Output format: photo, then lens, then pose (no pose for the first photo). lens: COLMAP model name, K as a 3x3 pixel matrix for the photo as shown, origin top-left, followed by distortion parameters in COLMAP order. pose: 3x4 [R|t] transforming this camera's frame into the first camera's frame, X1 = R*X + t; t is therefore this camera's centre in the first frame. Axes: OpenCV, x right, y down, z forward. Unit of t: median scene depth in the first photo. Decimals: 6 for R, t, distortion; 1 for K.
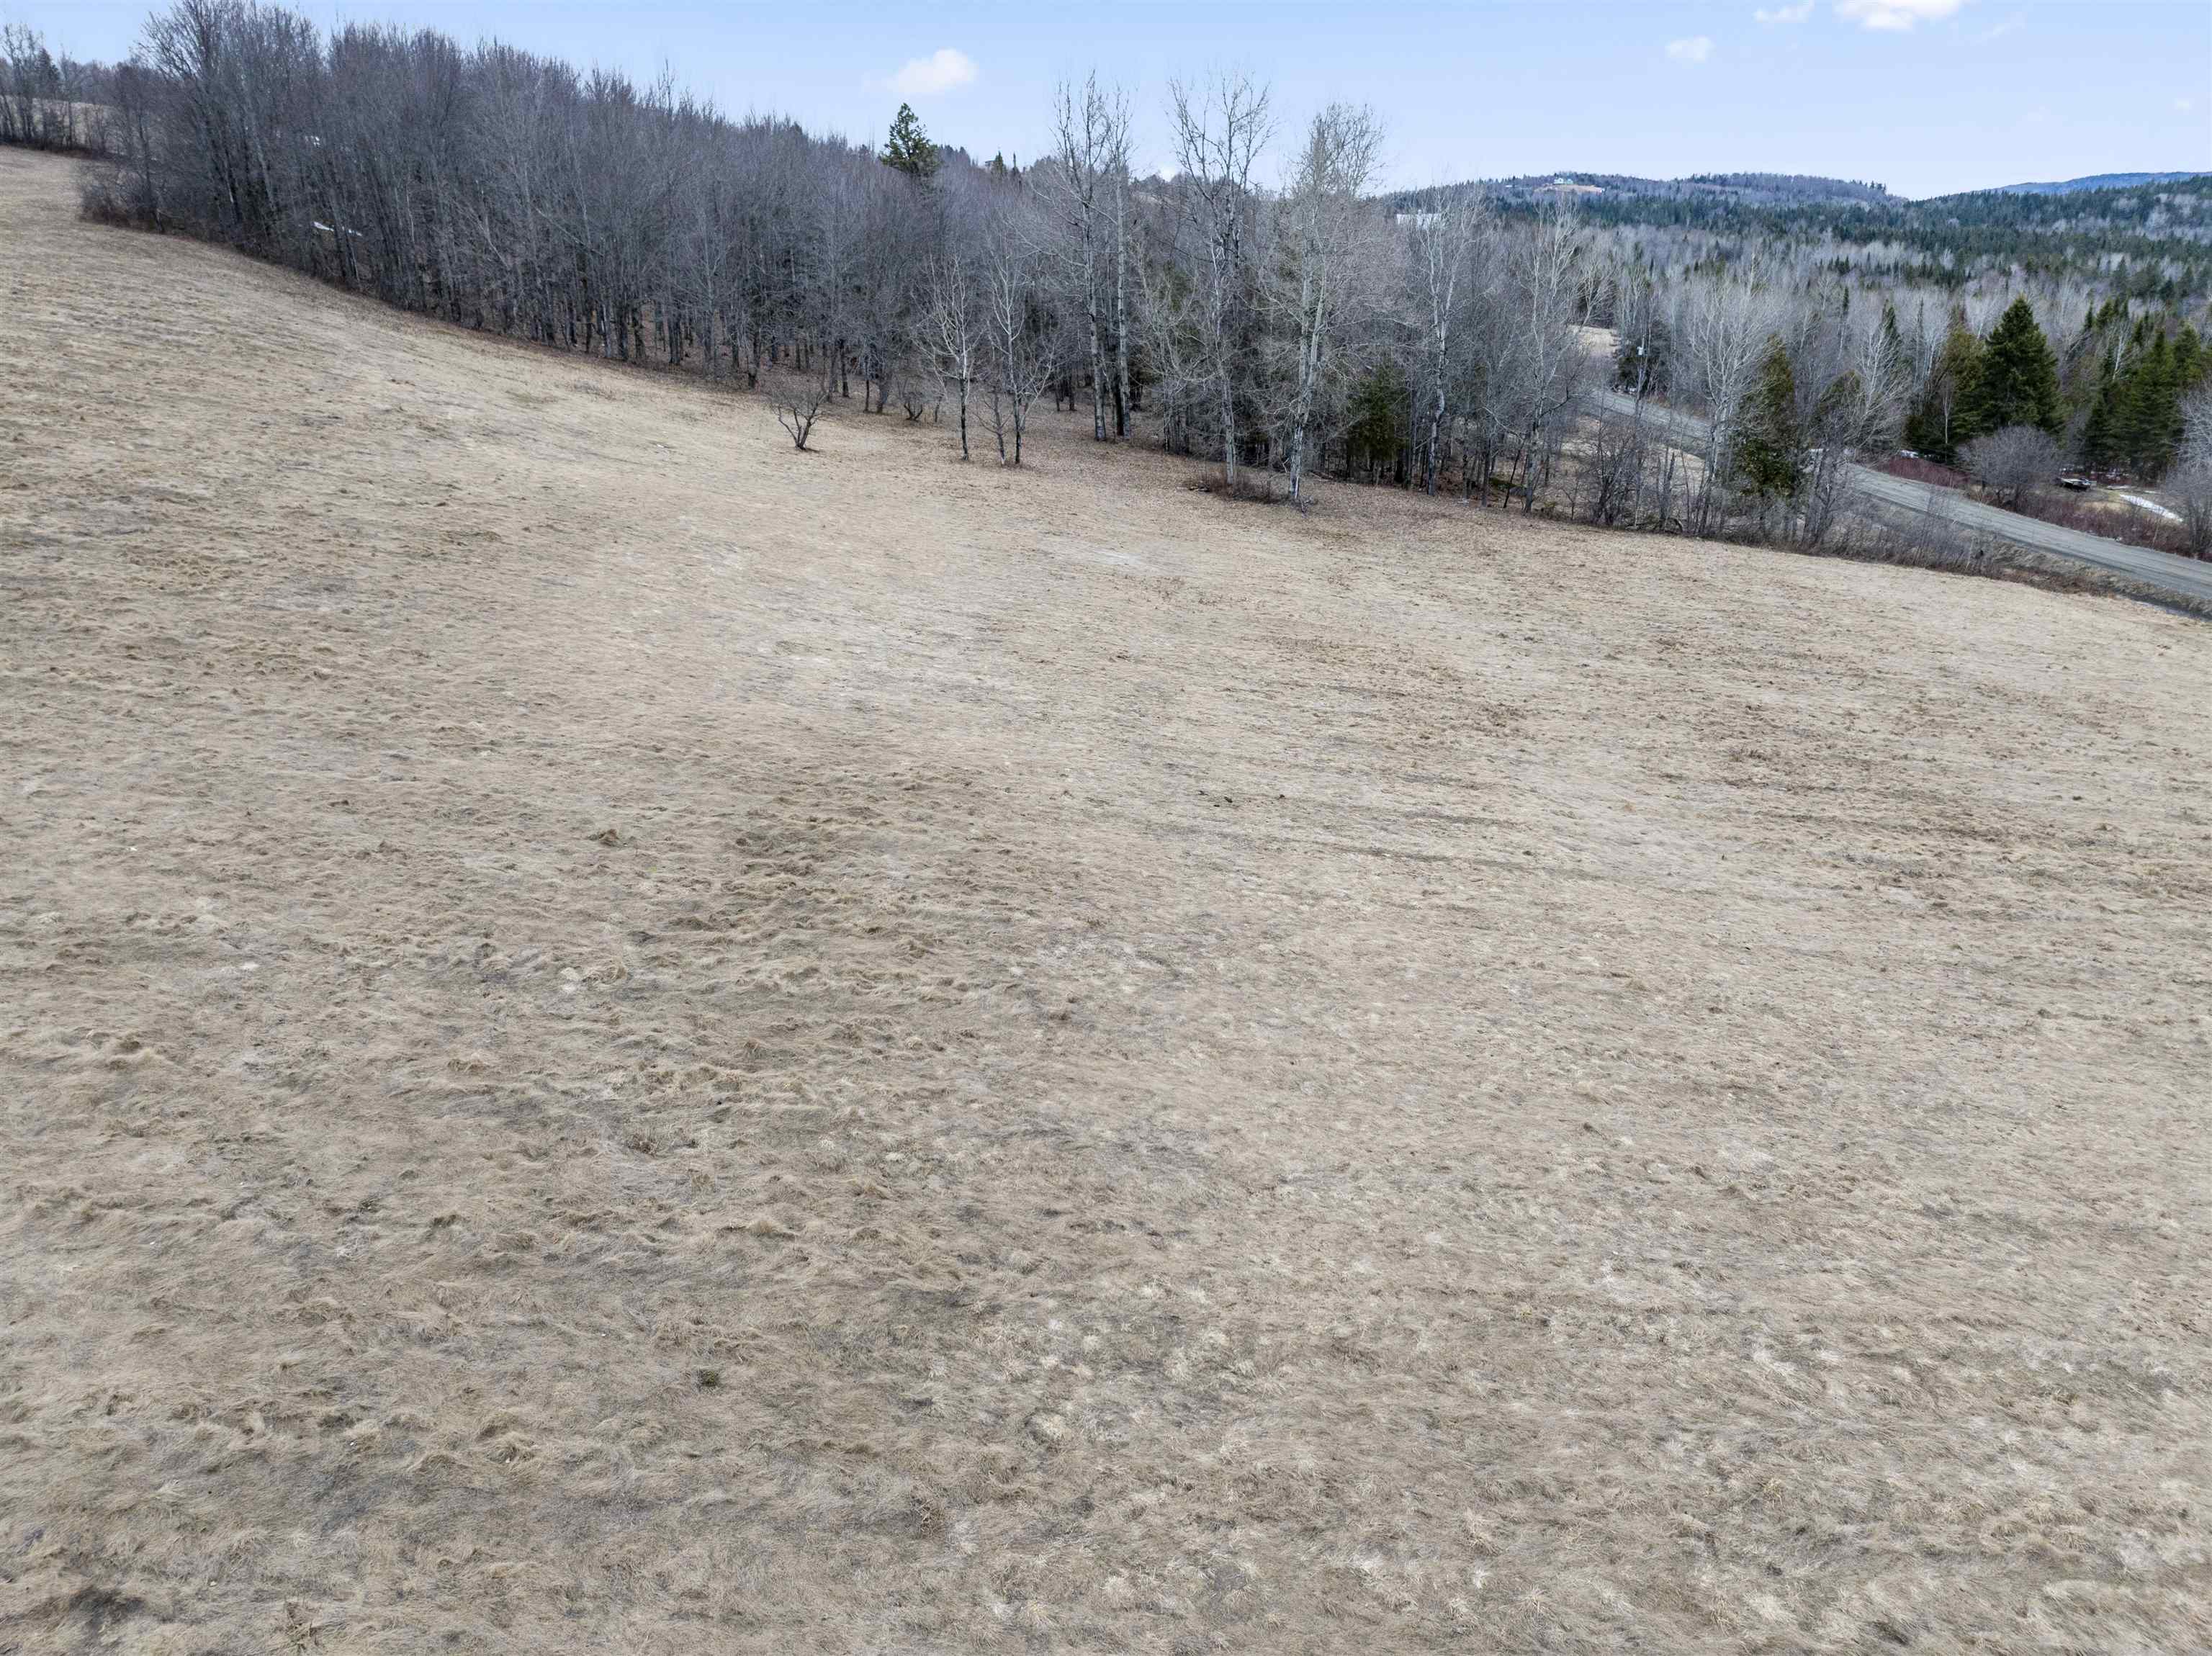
lens RADIAL K [[1555.0, 0, 1114.5], [0, 1555.0, 819.4], [0, 0, 1]] dist [-0.033555, -0.007251]
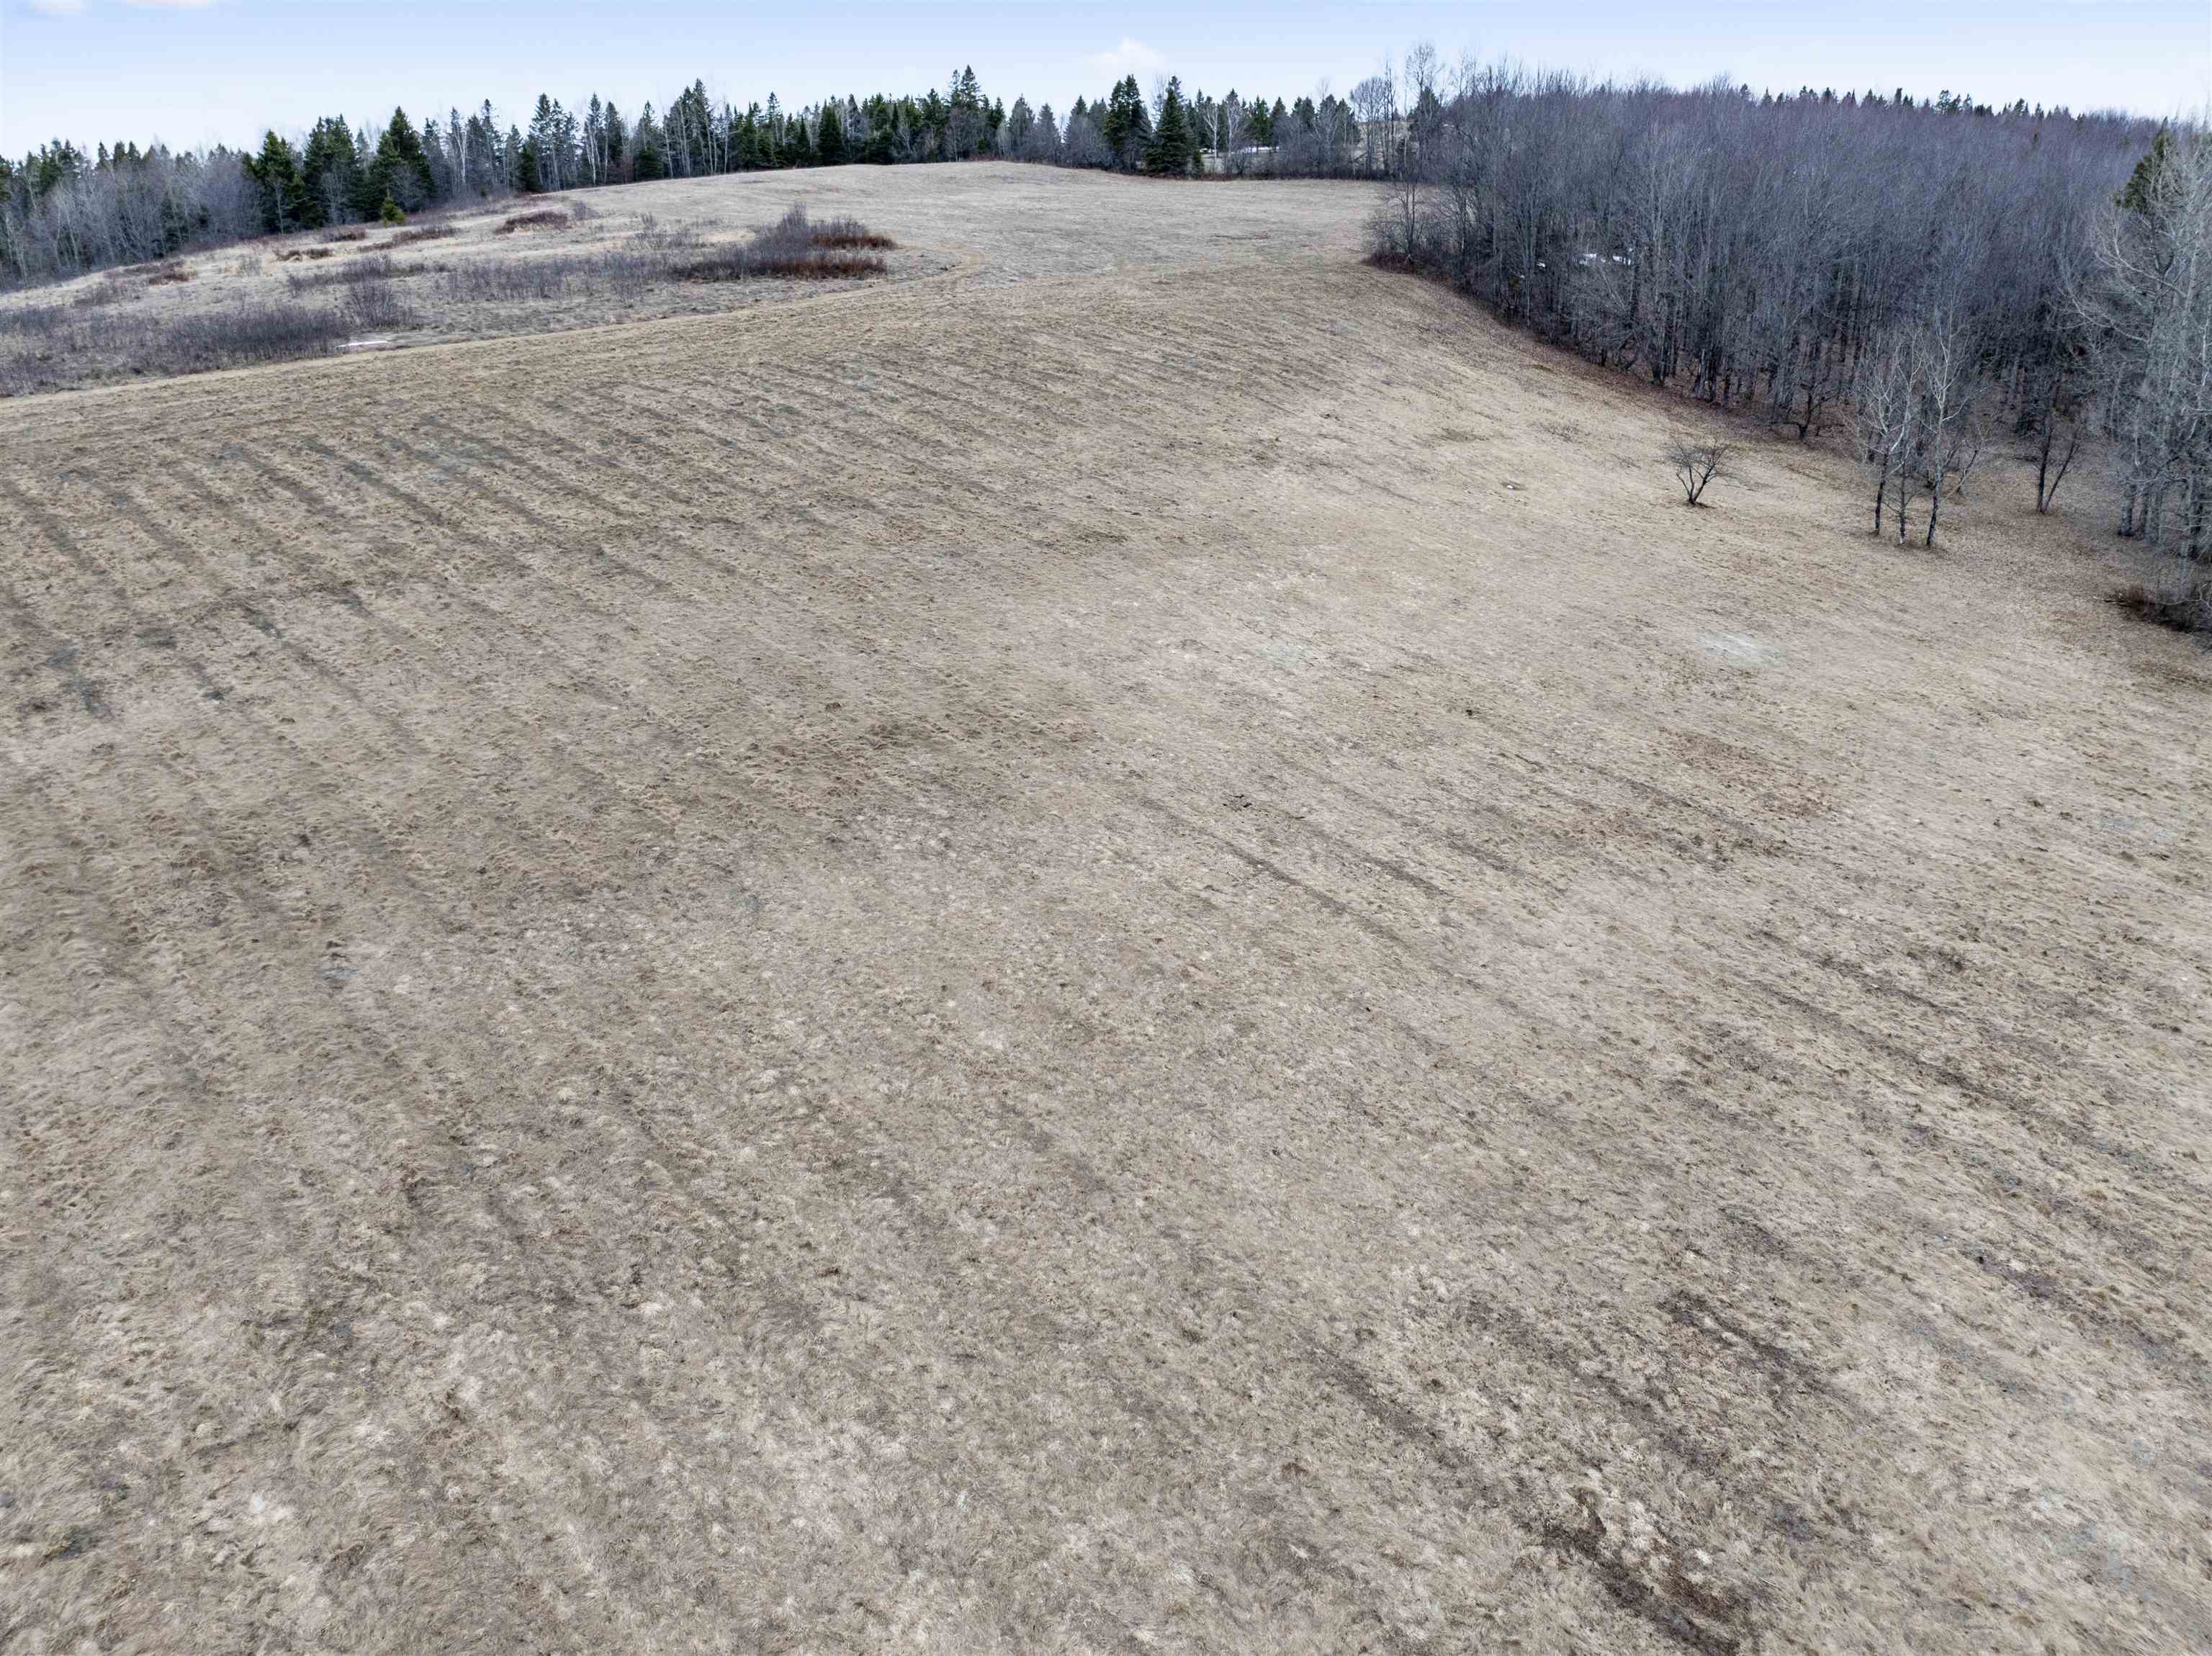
lens RADIAL K [[1555.0, 0, 1114.5], [0, 1555.0, 819.4], [0, 0, 1]] dist [-0.033555, -0.007251]
pose [[0.624524, 0.266012, -0.734308, 1.497057], [-0.262976, 0.956930, 0.123001, -0.205080], [0.735401, 0.116288, 0.667580, 0.036605]]
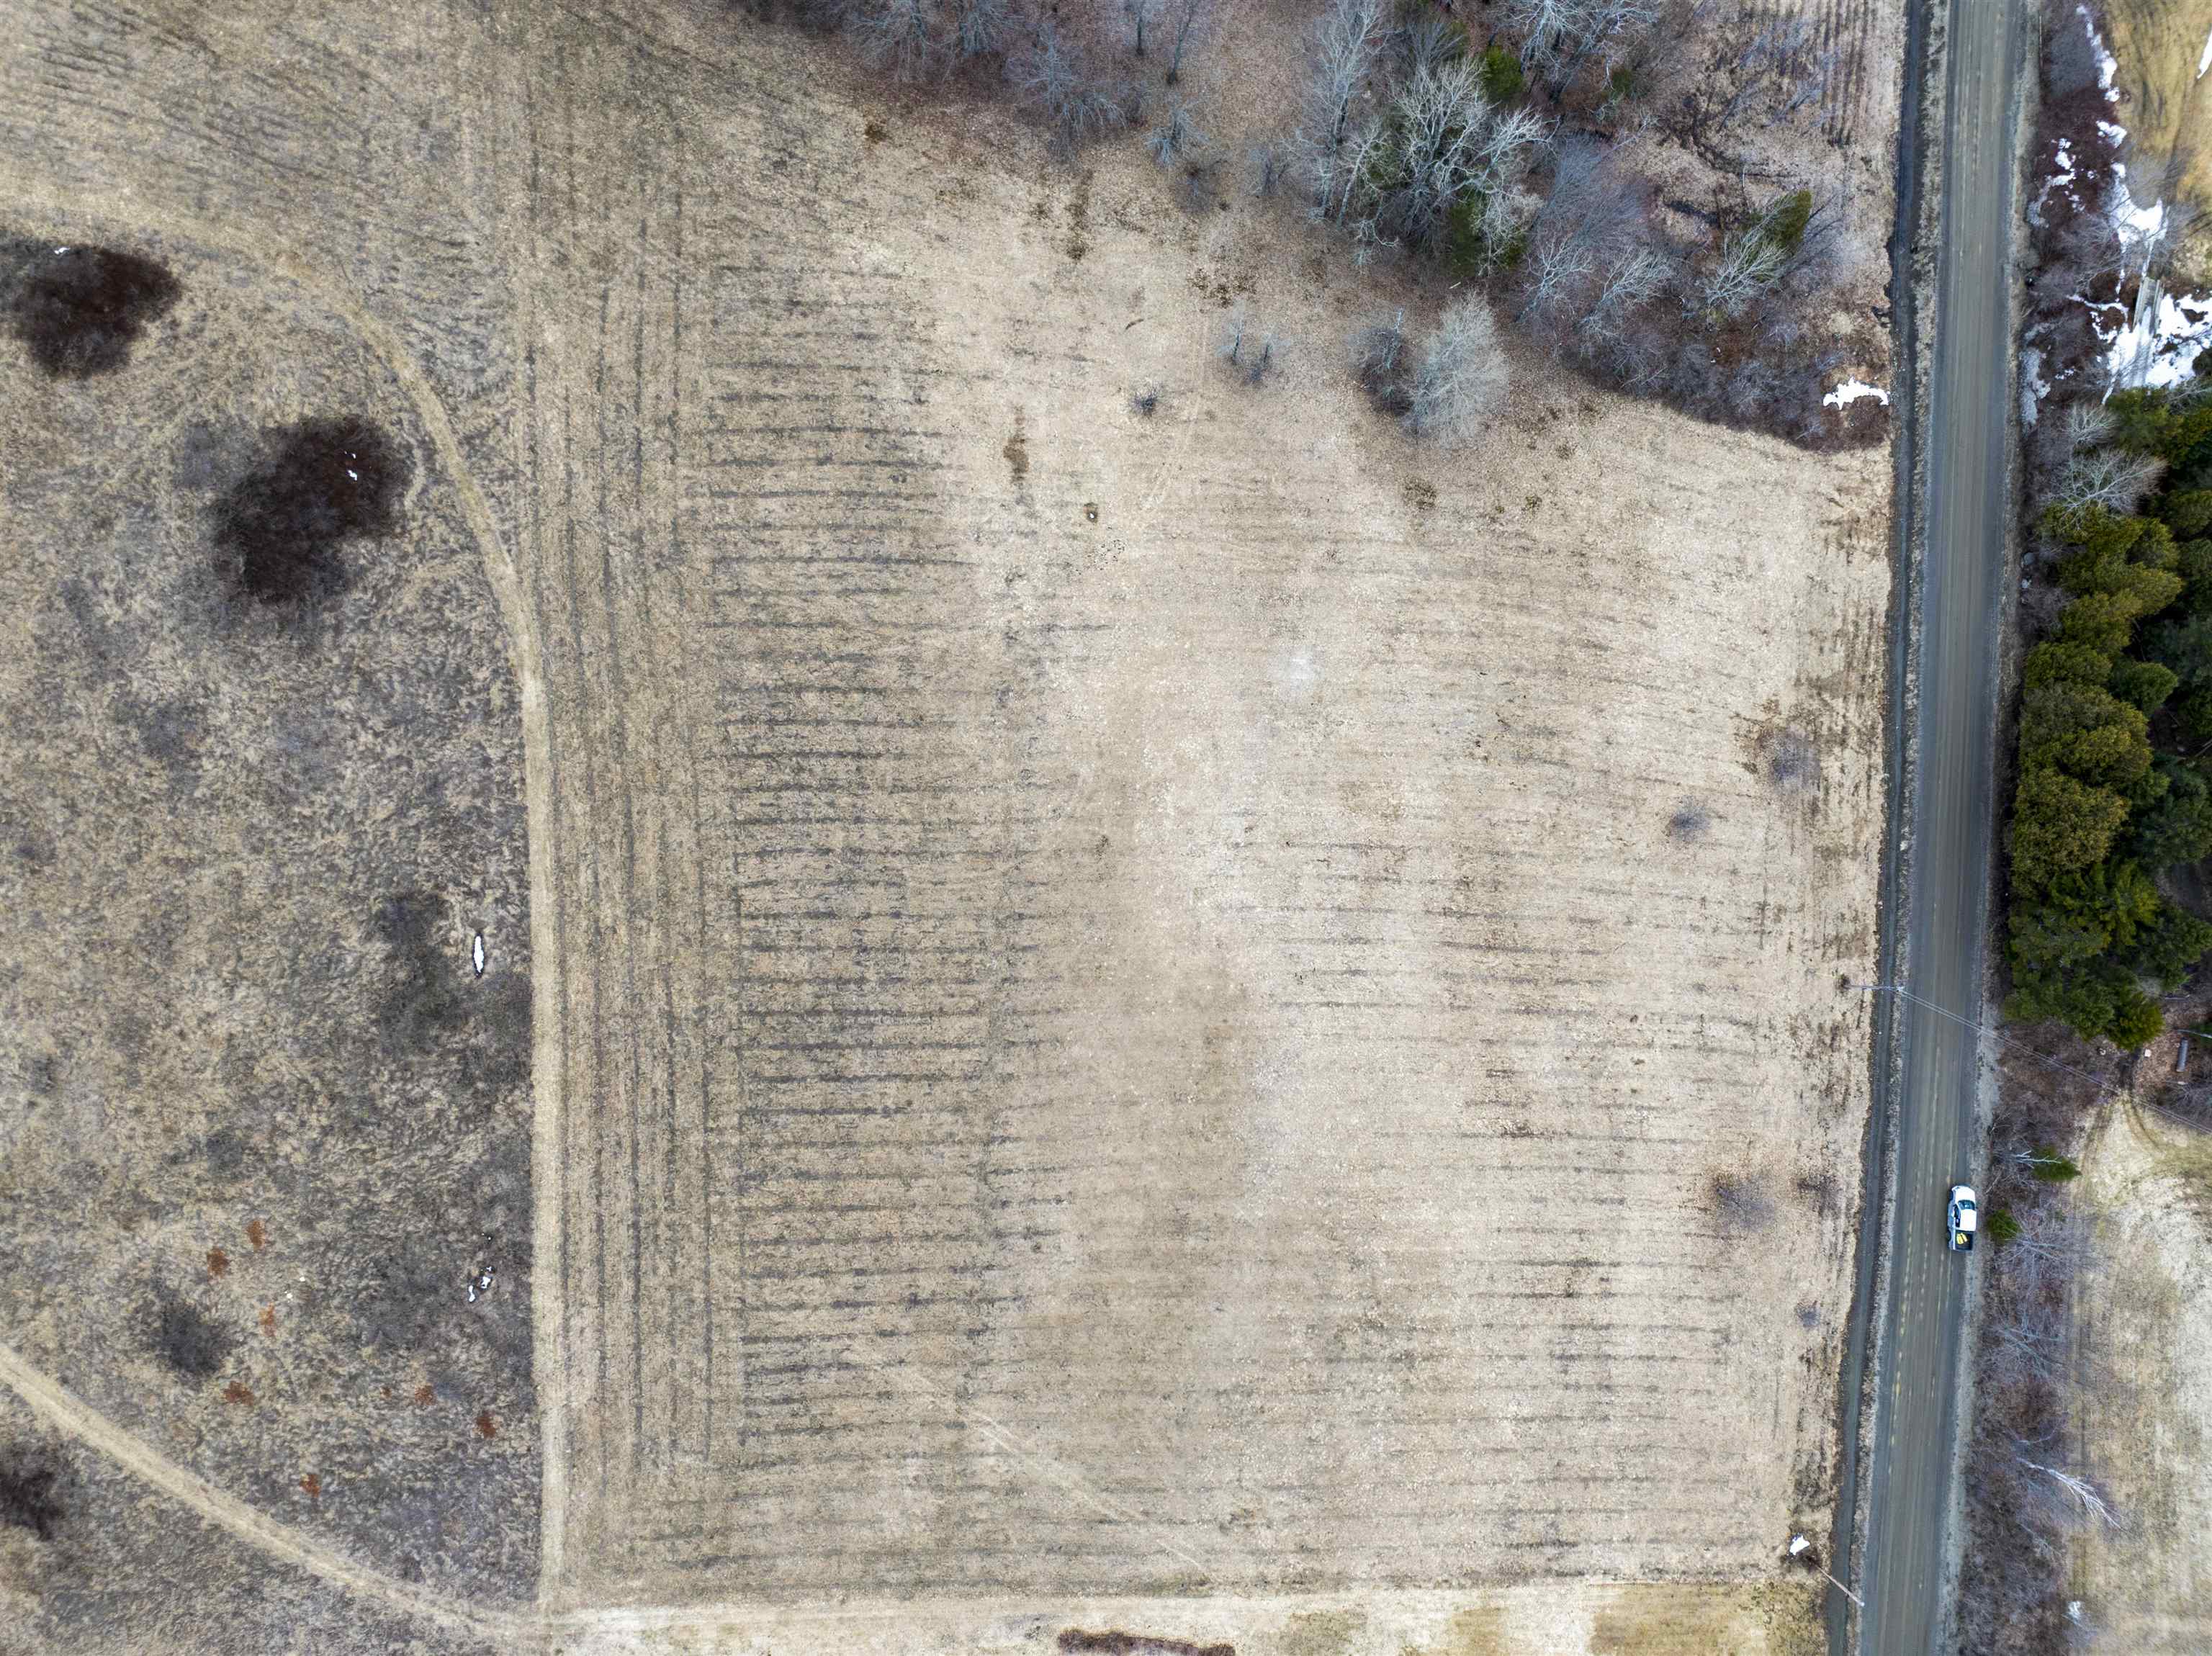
lens RADIAL K [[1555.0, 0, 1114.5], [0, 1555.0, 819.4], [0, 0, 1]] dist [-0.033555, -0.007251]
pose [[0.996180, 0.086695, 0.010487, -0.824104], [-0.044284, 0.398006, 0.916313, -6.433718], [0.075266, -0.913277, 0.400325, -0.619828]]
